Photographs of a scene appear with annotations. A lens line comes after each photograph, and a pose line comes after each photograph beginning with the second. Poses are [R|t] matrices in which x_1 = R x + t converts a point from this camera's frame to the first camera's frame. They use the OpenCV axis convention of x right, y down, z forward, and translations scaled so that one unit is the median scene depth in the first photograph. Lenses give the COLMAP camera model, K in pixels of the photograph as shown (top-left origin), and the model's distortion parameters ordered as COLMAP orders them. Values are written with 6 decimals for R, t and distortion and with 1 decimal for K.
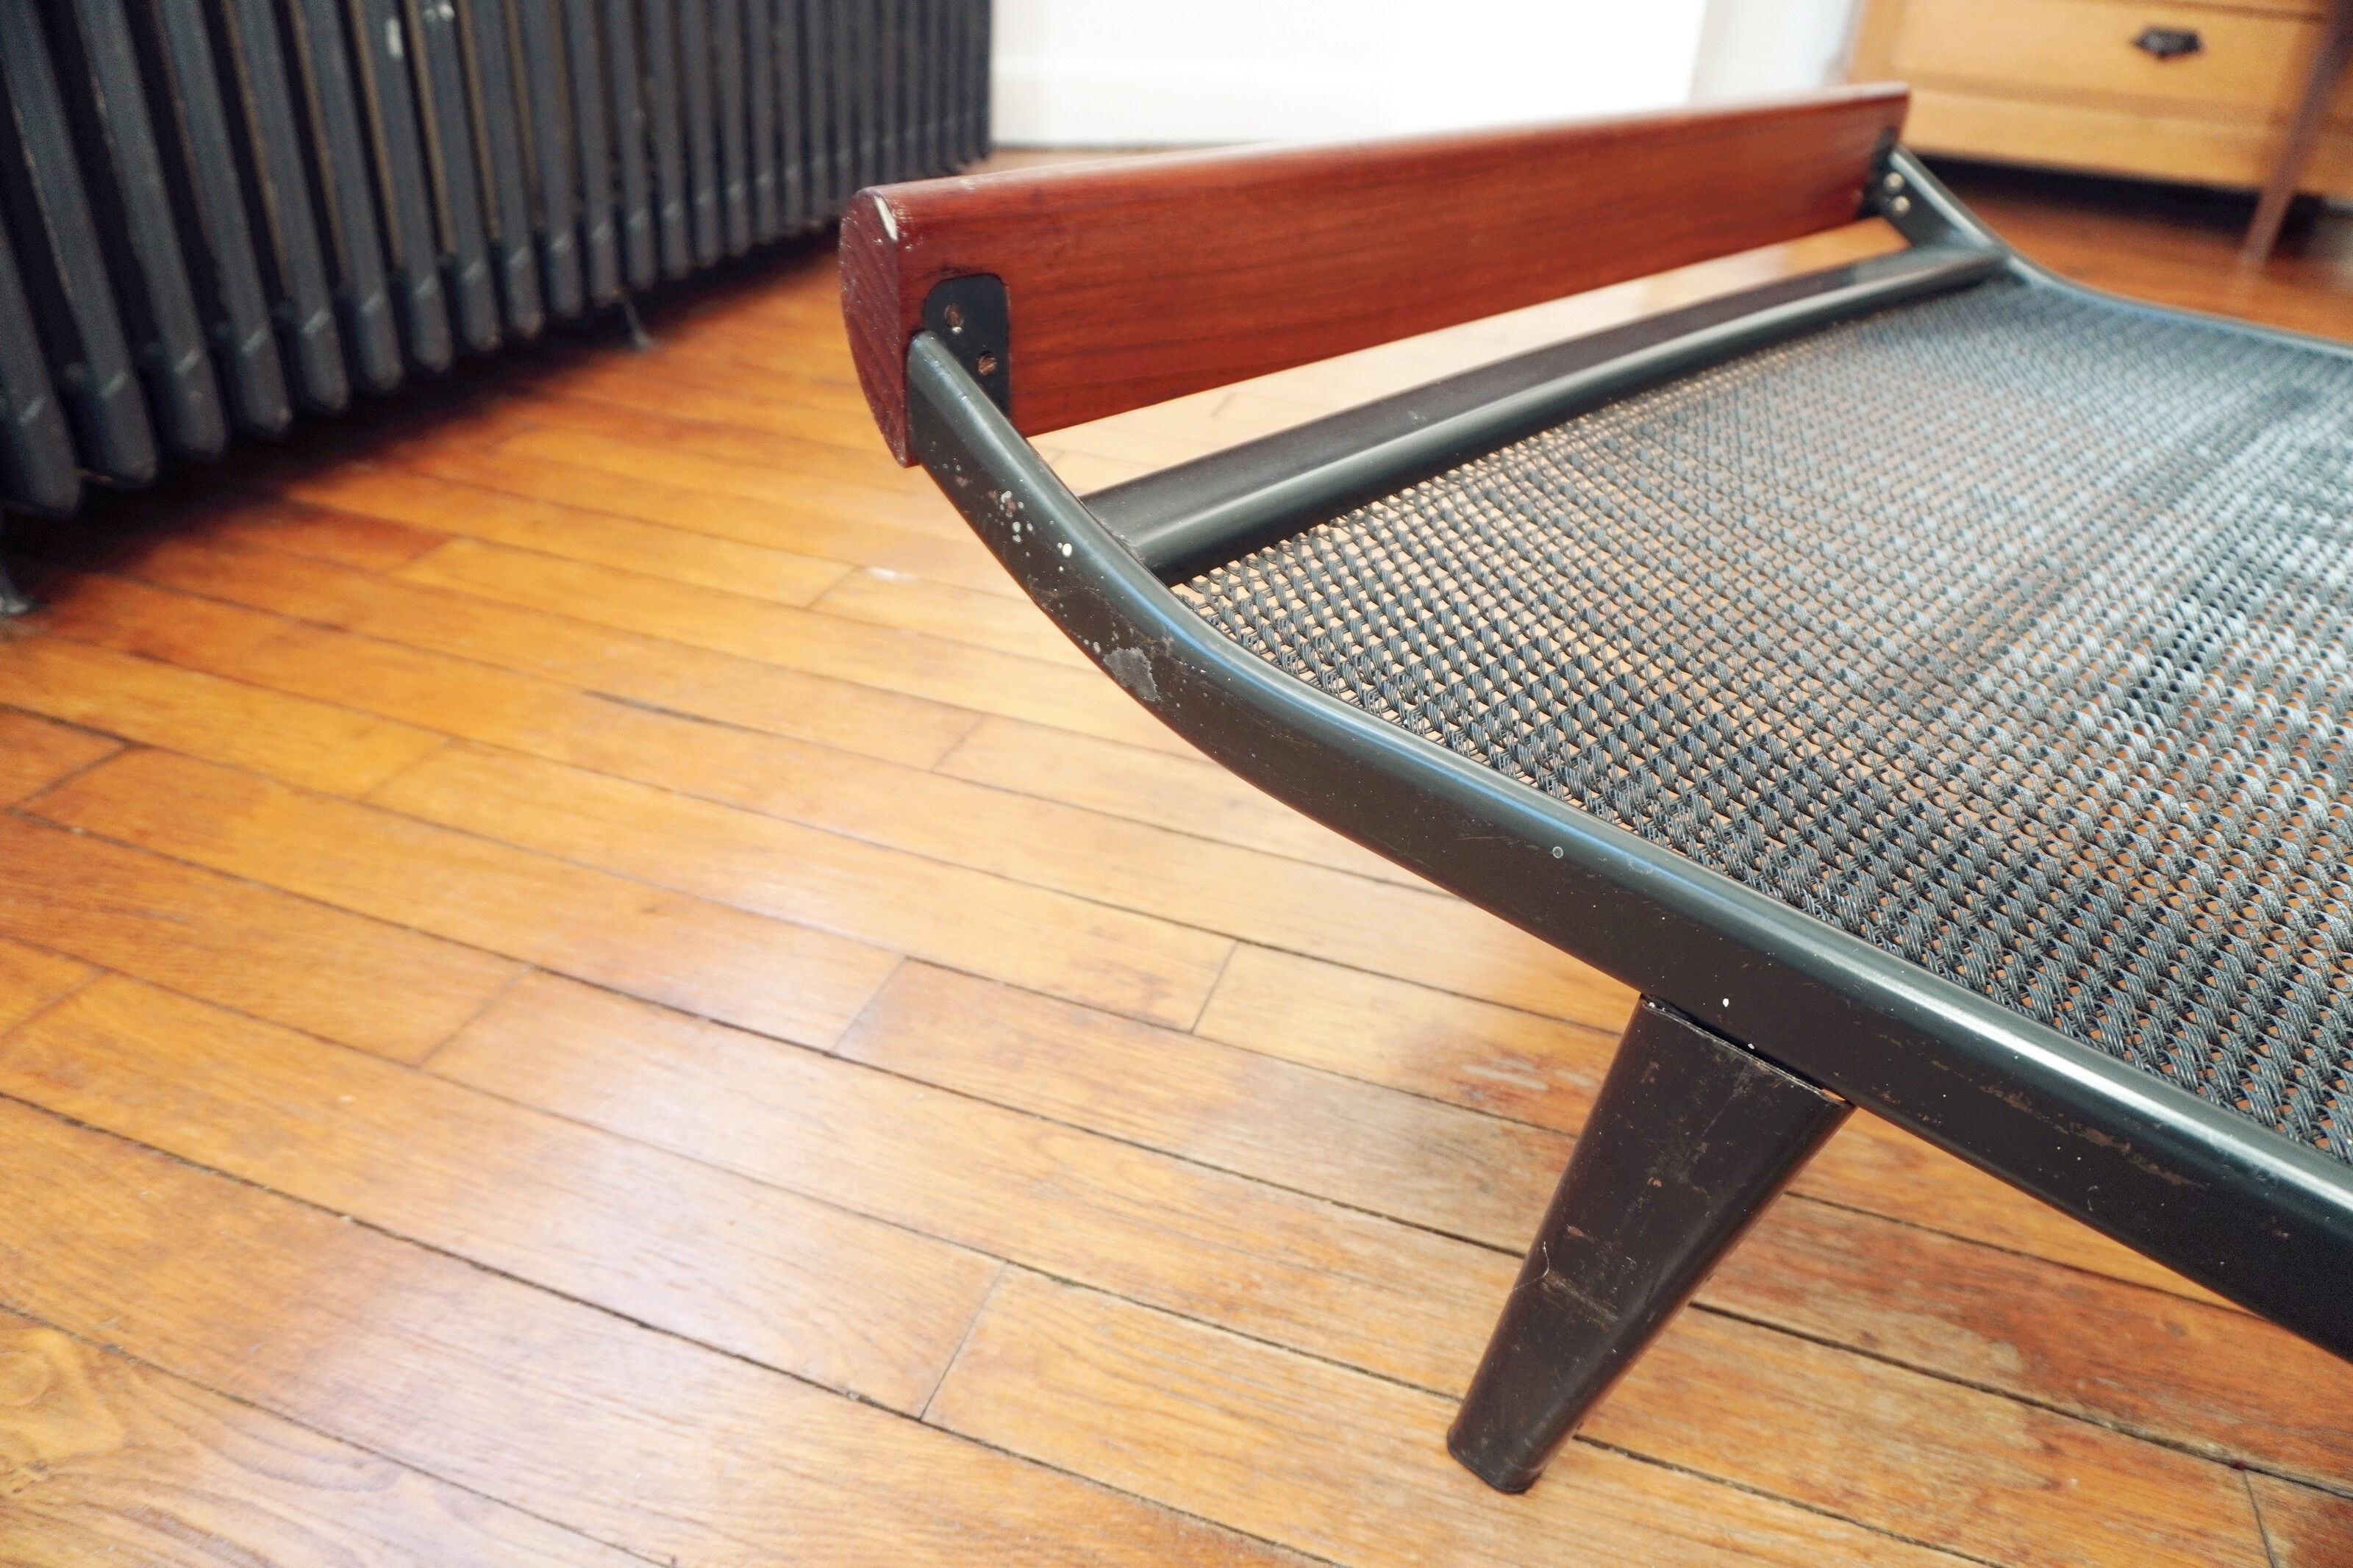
lens RADIAL K [[1569.4, 0, 1183.7], [0, 1569.4, 794.2], [0, 0, 1]] dist [-0.024671, 0.007083]
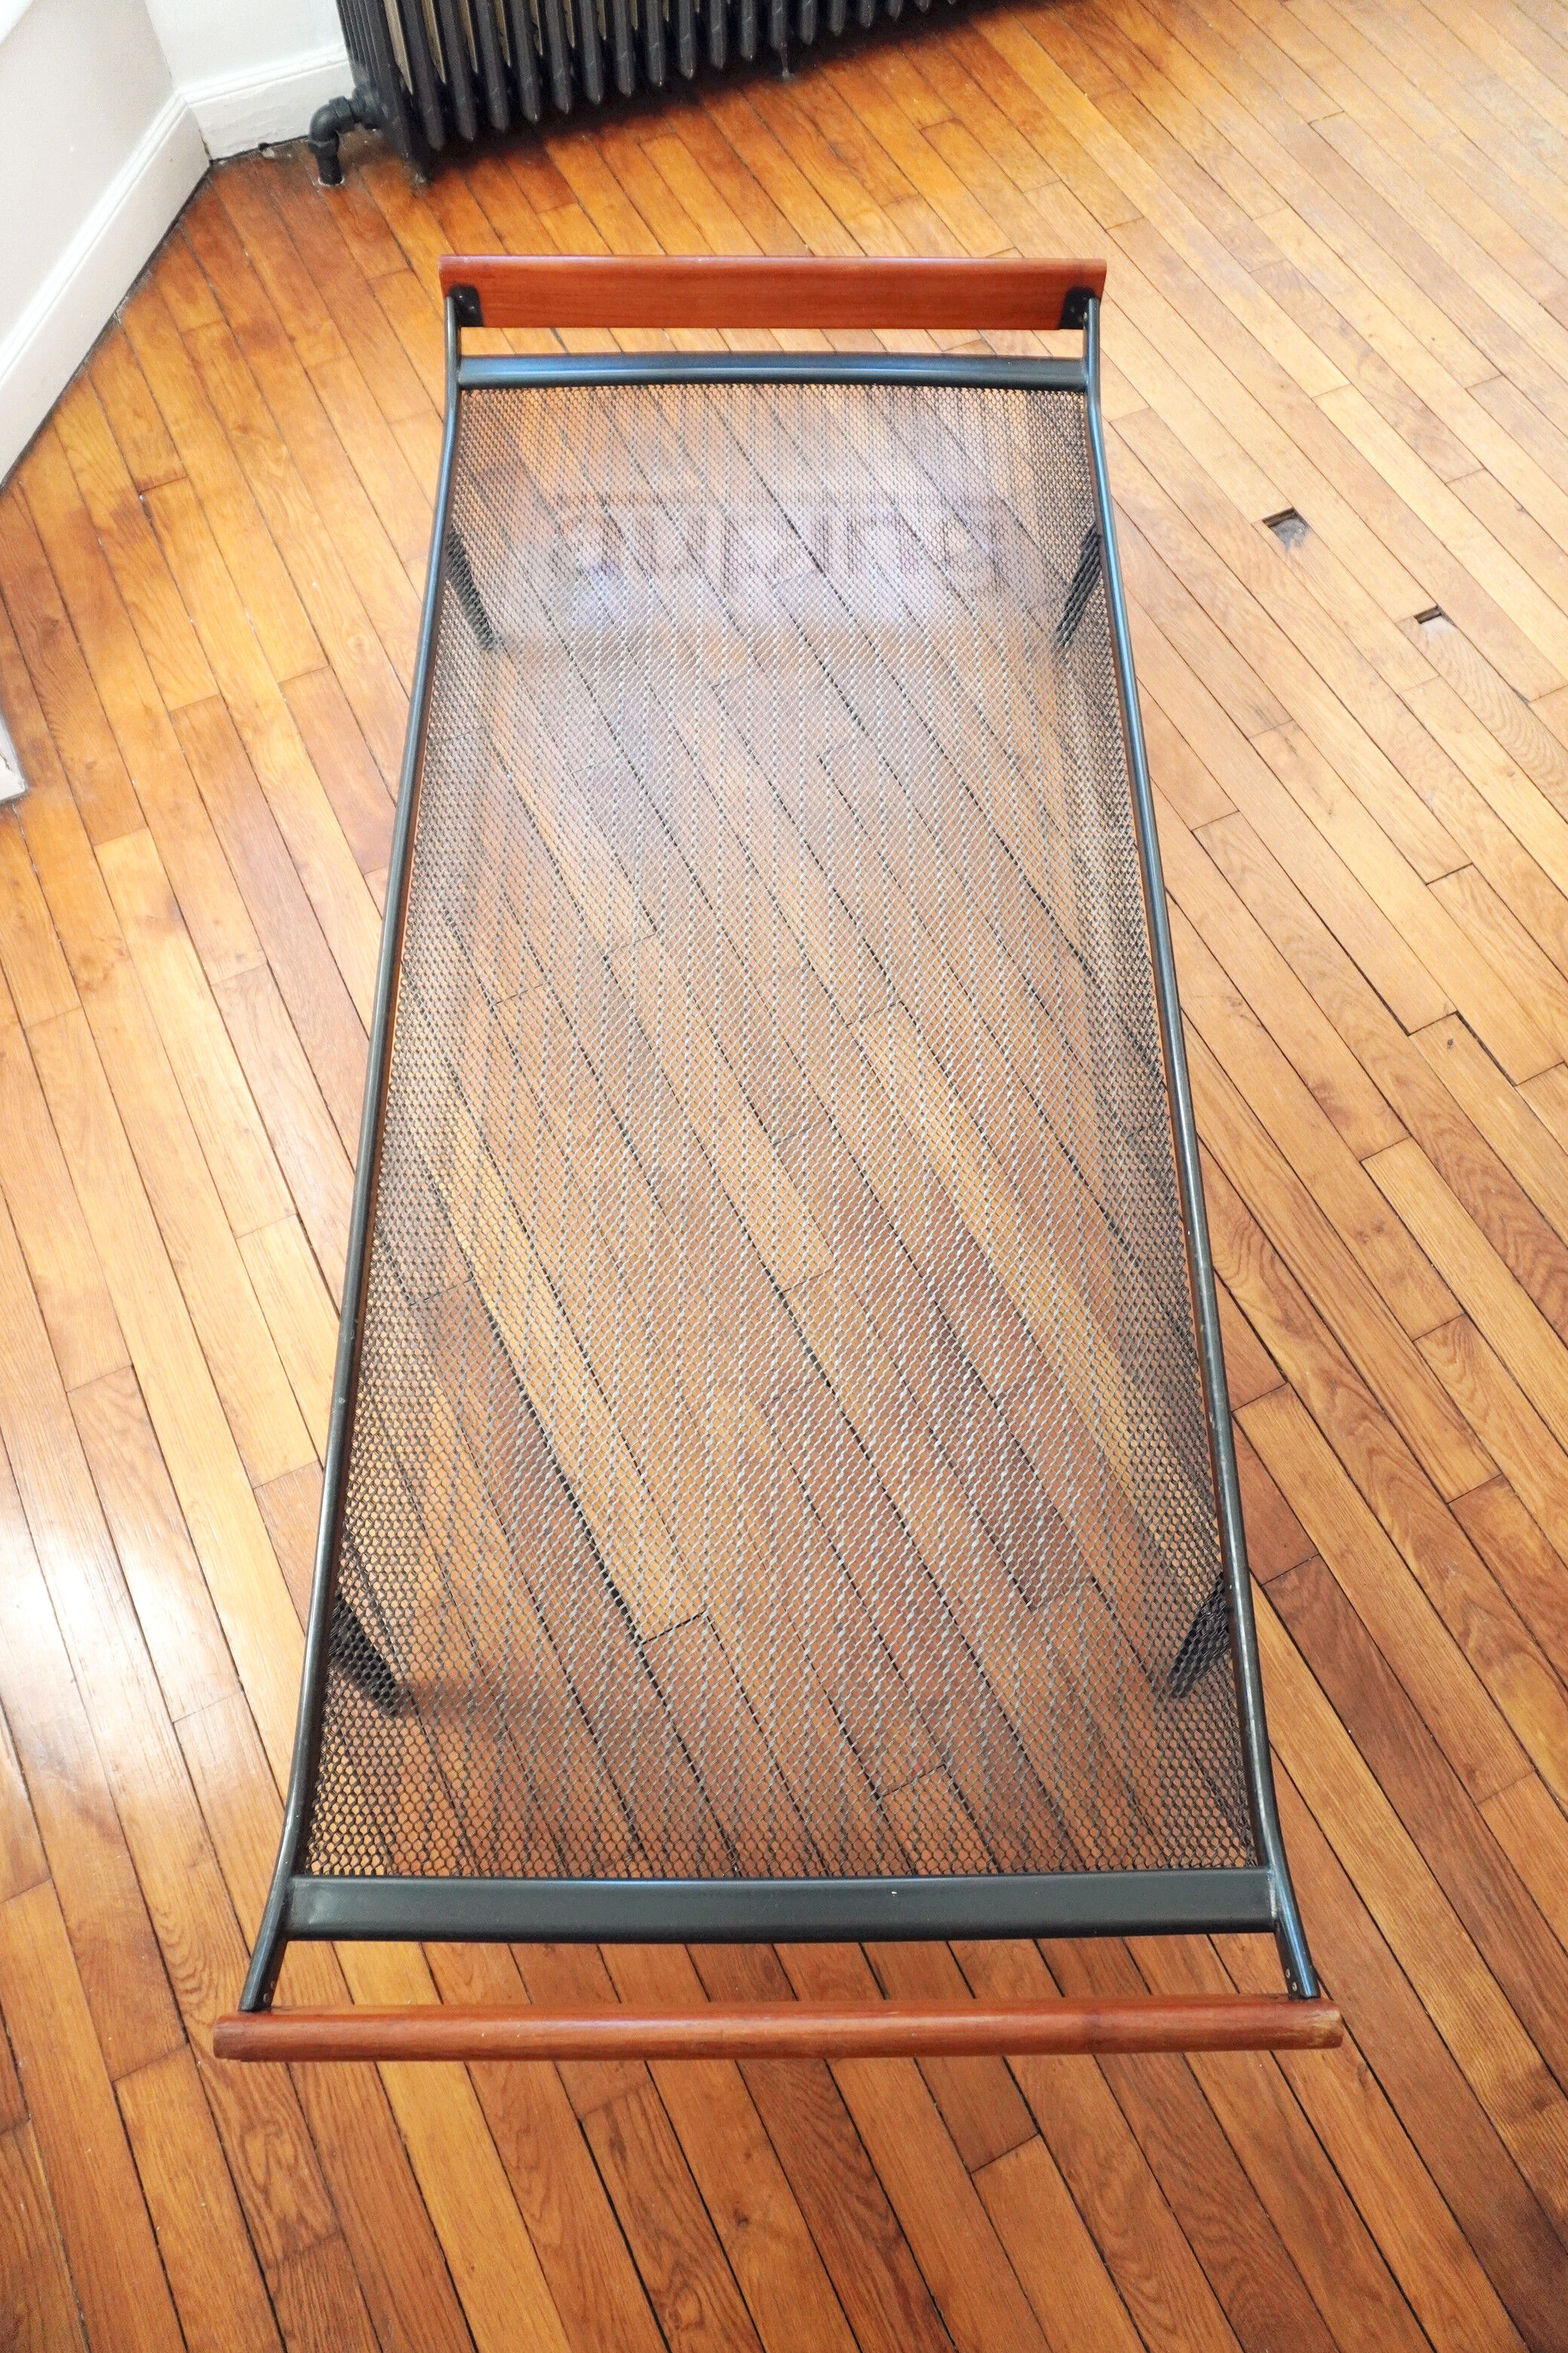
lens RADIAL K [[1569.4, 0, 775.9], [0, 1569.4, 1161.3], [0, 0, 1]] dist [-0.024671, 0.007083]
pose [[0.698368, 0.623920, -0.350722, 1.904963], [-0.347675, 0.724036, 0.595730, -0.811026], [0.625623, -0.294102, 0.722565, -1.194407]]
